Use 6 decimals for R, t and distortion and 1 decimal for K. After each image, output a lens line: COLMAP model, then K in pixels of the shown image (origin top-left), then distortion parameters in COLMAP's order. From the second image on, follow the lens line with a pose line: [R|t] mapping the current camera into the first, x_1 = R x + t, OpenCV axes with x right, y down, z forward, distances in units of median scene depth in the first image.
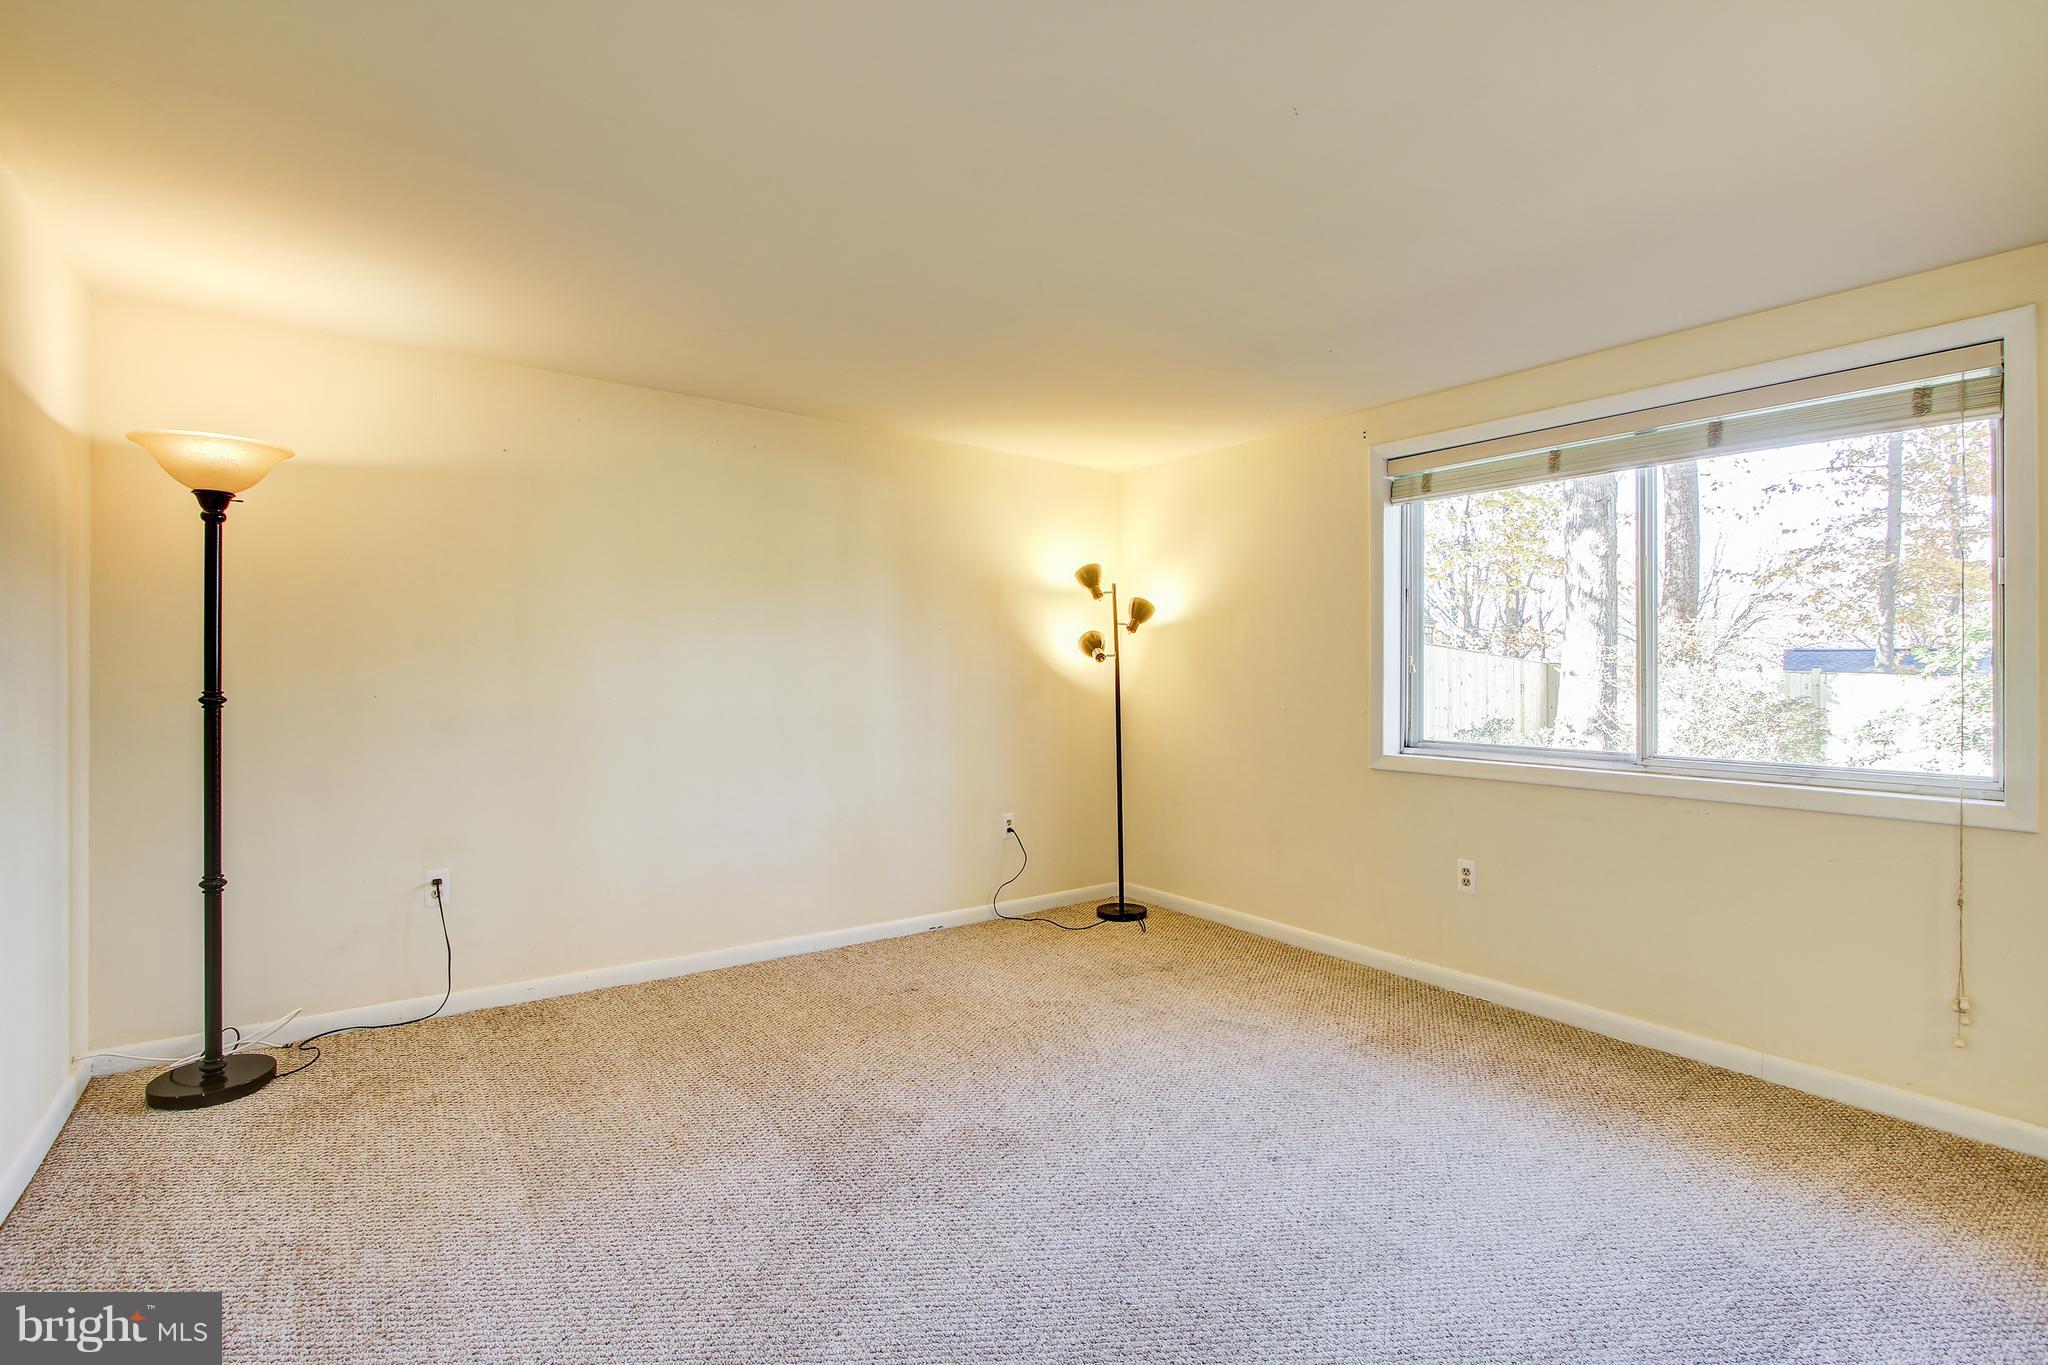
lens RADIAL K [[818.1, 0, 1021.3], [0, 818.1, 685.5], [0, 0, 1]] dist [-0.013741, -0.000270]
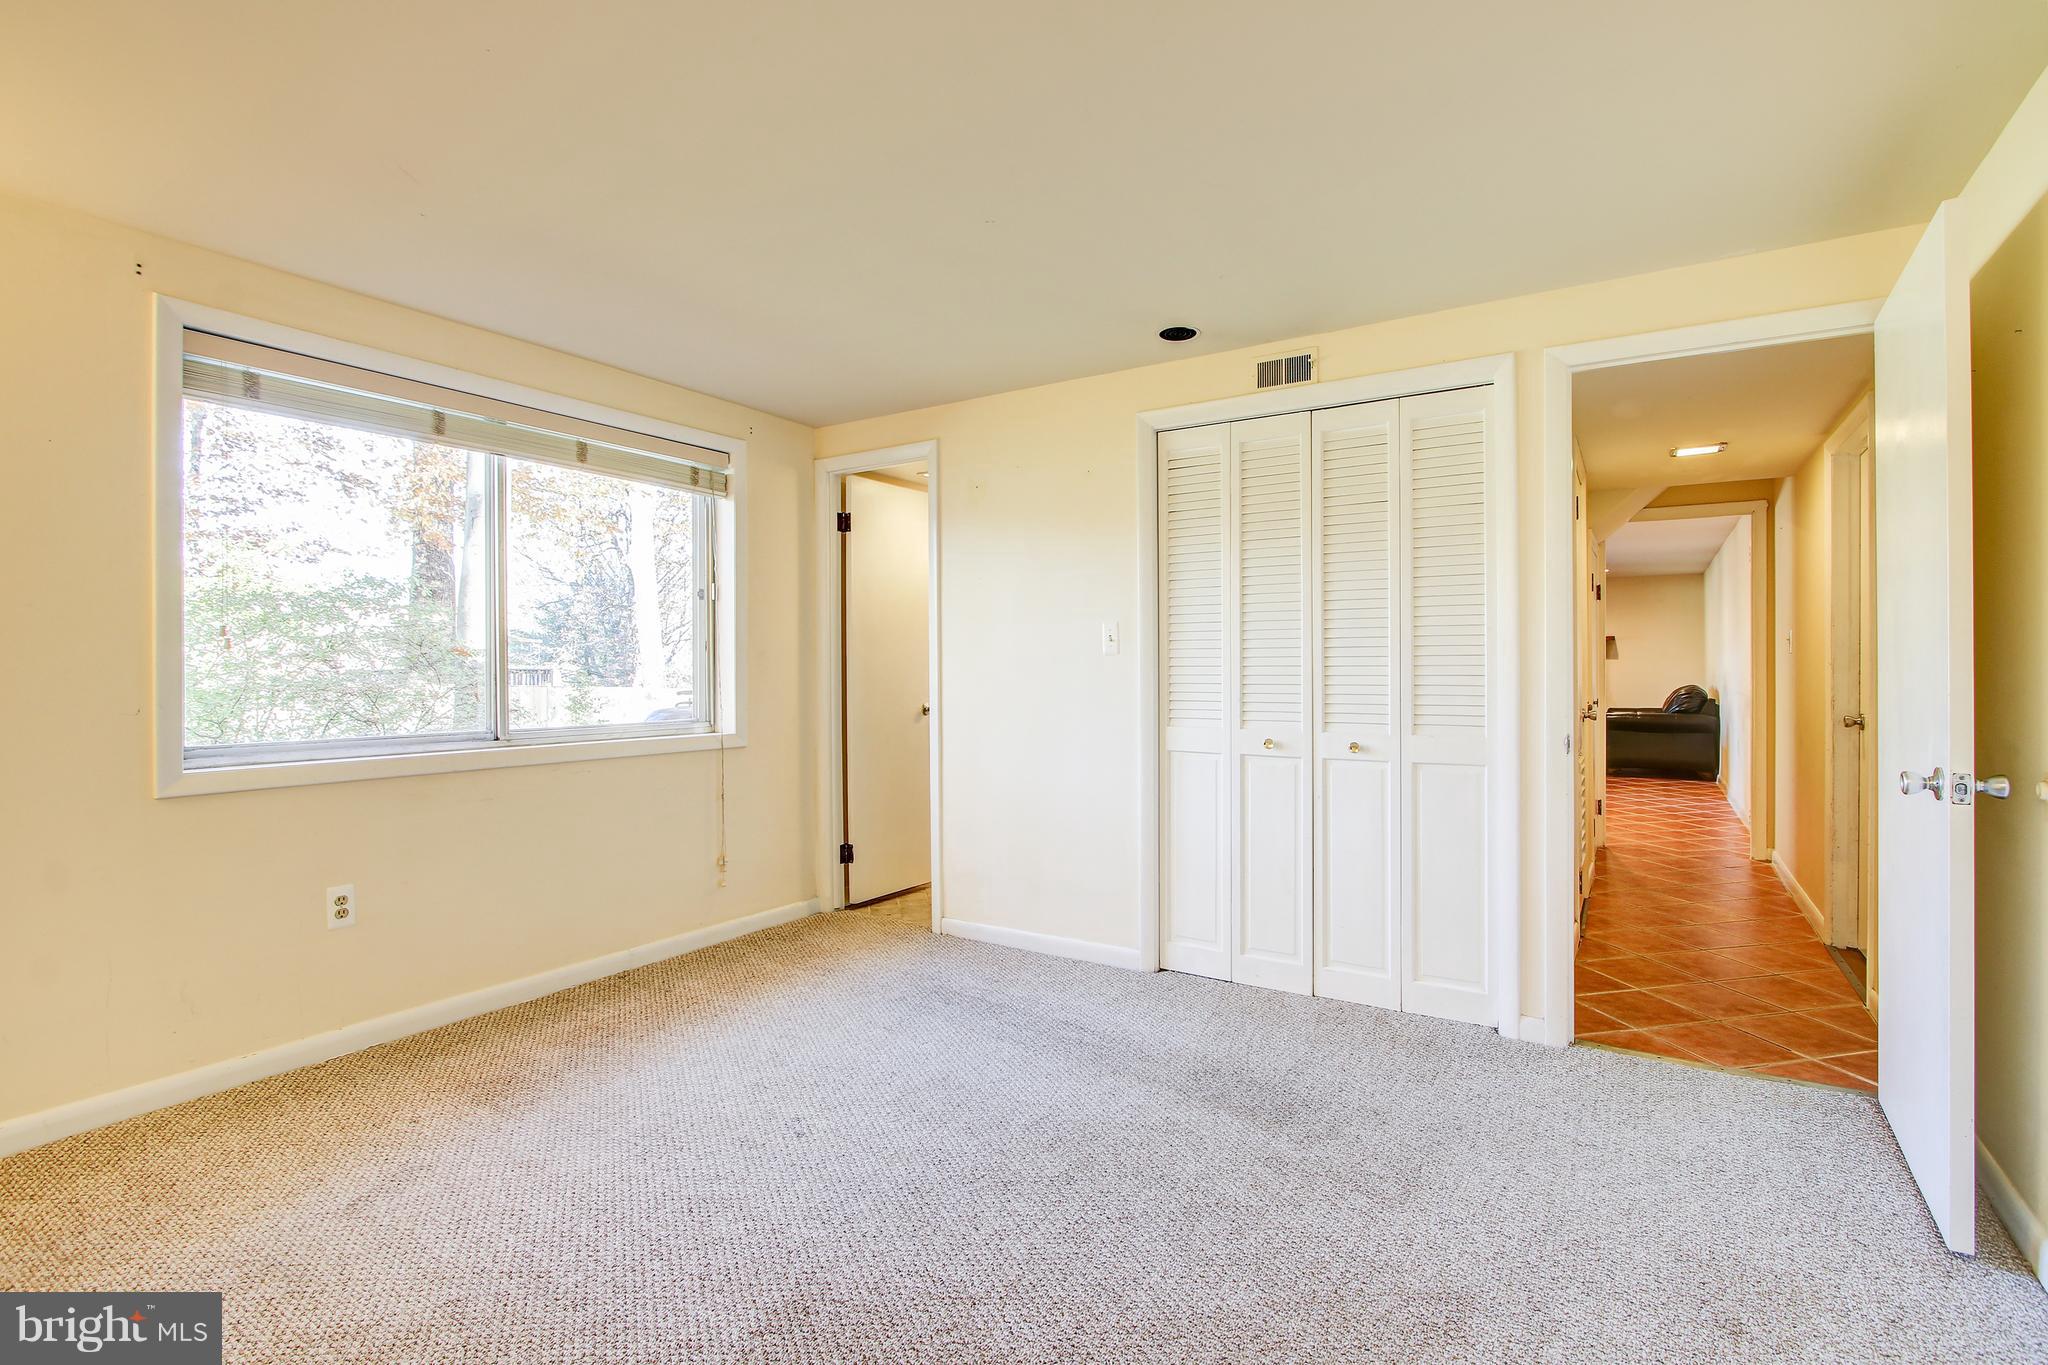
lens RADIAL K [[950.8, 0, 1021.8], [0, 950.8, 662.7], [0, 0, 1]] dist [-0.020414, 0.003830]
pose [[-0.302585, -0.008707, 0.953083, -0.585714], [0.004324, 0.999935, 0.010508, -0.011855], [-0.953113, 0.007300, -0.302528, 0.711888]]
